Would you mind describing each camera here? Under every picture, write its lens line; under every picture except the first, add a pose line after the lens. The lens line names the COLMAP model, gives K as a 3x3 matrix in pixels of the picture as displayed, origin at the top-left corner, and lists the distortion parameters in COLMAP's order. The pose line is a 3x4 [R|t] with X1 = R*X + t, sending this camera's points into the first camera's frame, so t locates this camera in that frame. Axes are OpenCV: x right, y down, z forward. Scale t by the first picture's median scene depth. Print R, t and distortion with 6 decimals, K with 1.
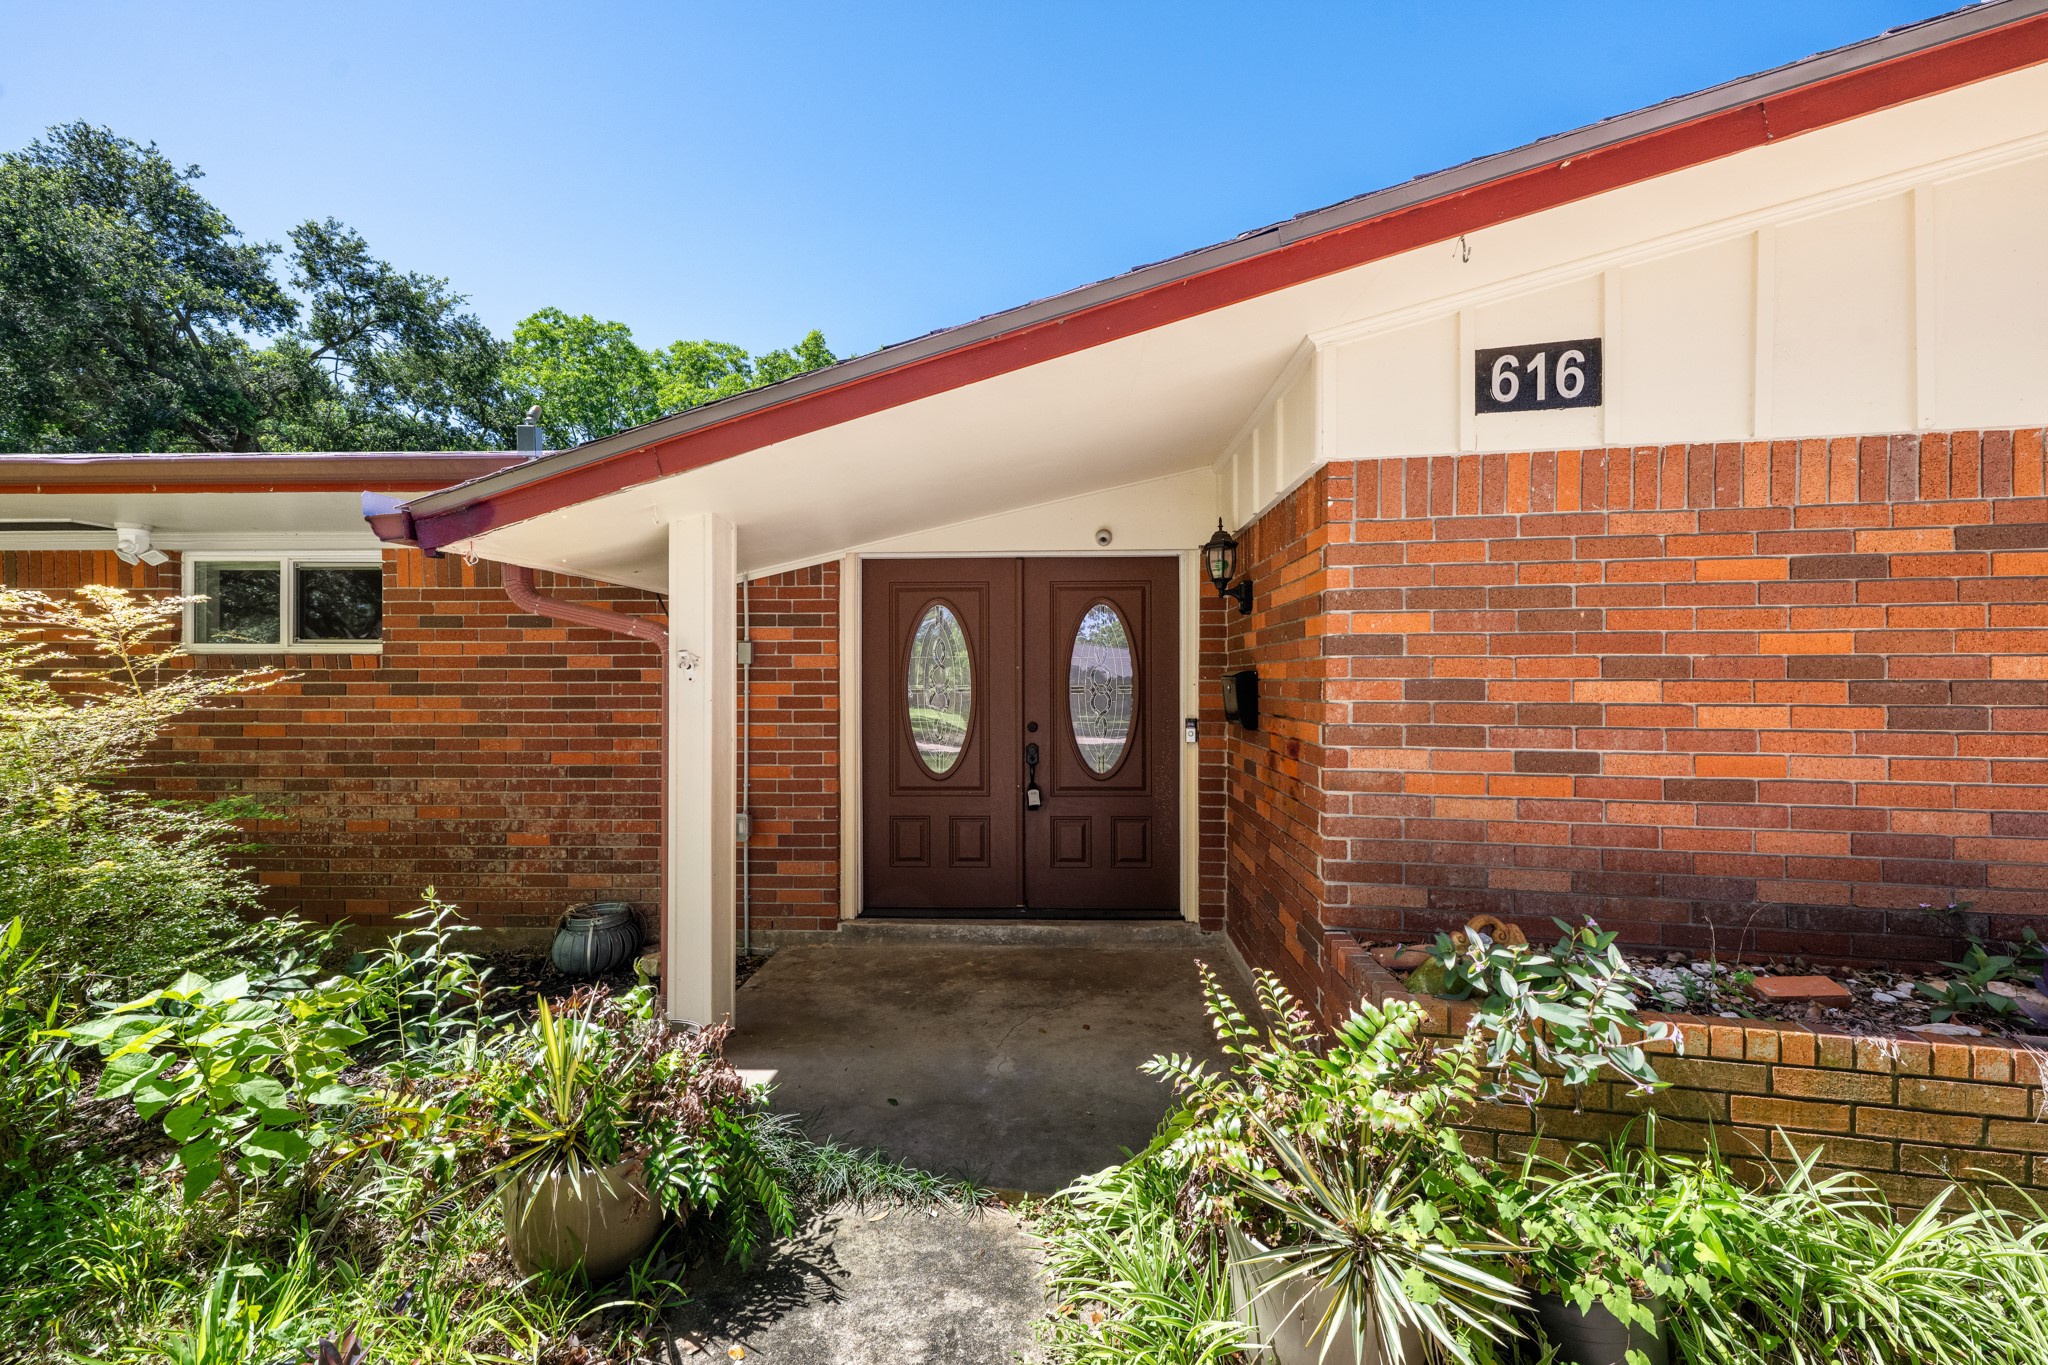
lens RADIAL K [[812.4, 0, 1037.9], [0, 812.4, 678.9], [0, 0, 1]] dist [-0.001220, -0.000077]
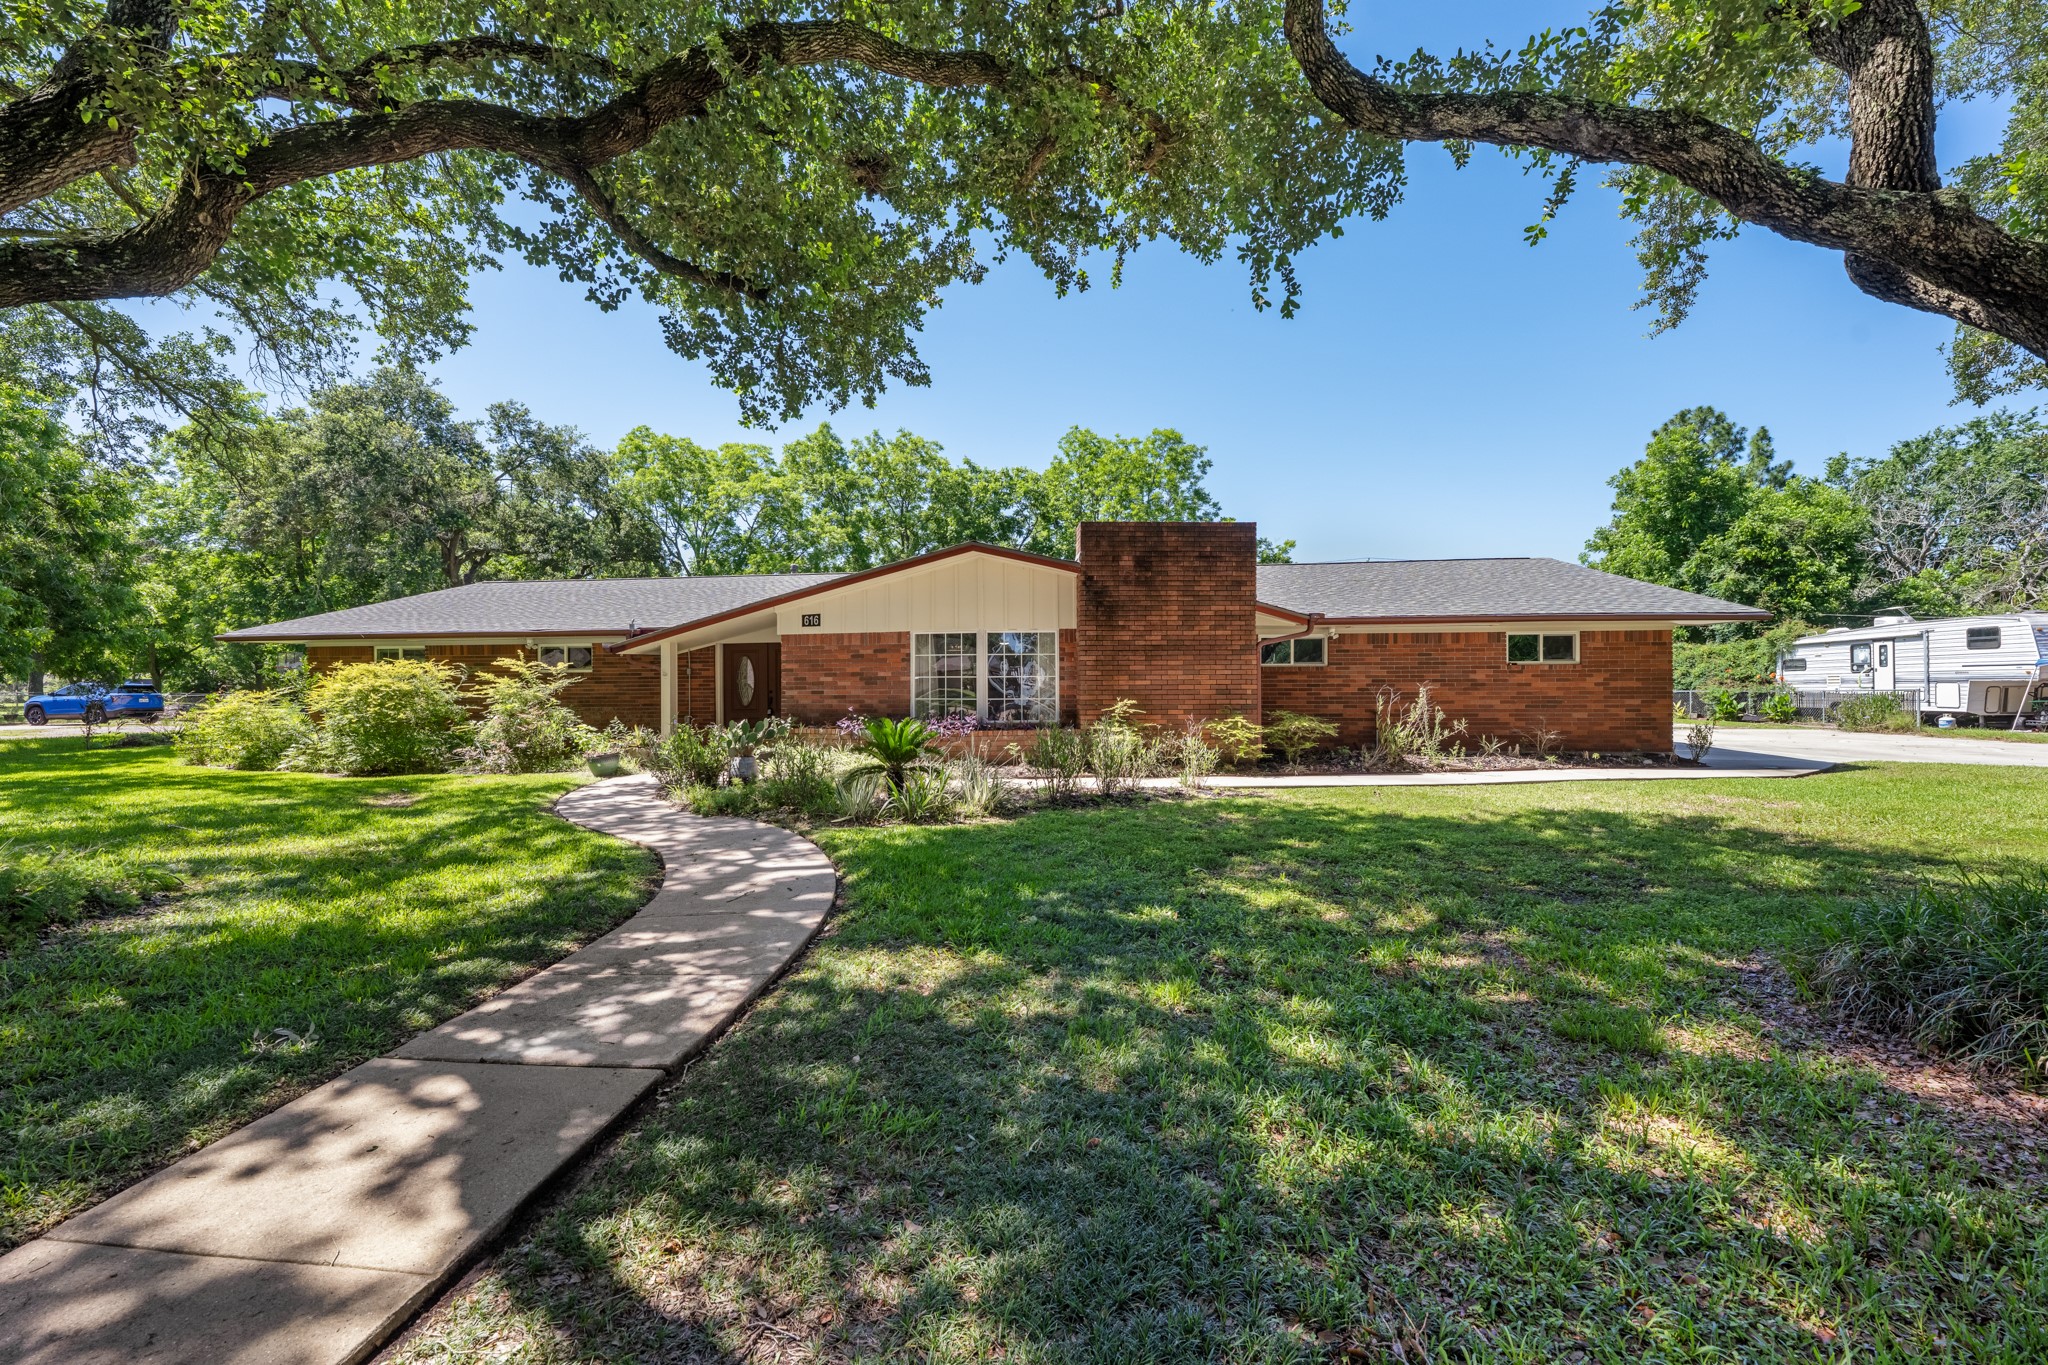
lens RADIAL K [[812.4, 0, 1023.6], [0, 812.4, 684.4], [0, 0, 1]] dist [-0.001220, -0.000077]
pose [[0.994883, -0.006748, -0.100805, 0.288784], [0.006199, 0.999964, -0.005760, 0.010867], [0.100840, 0.005105, 0.994890, -0.480382]]
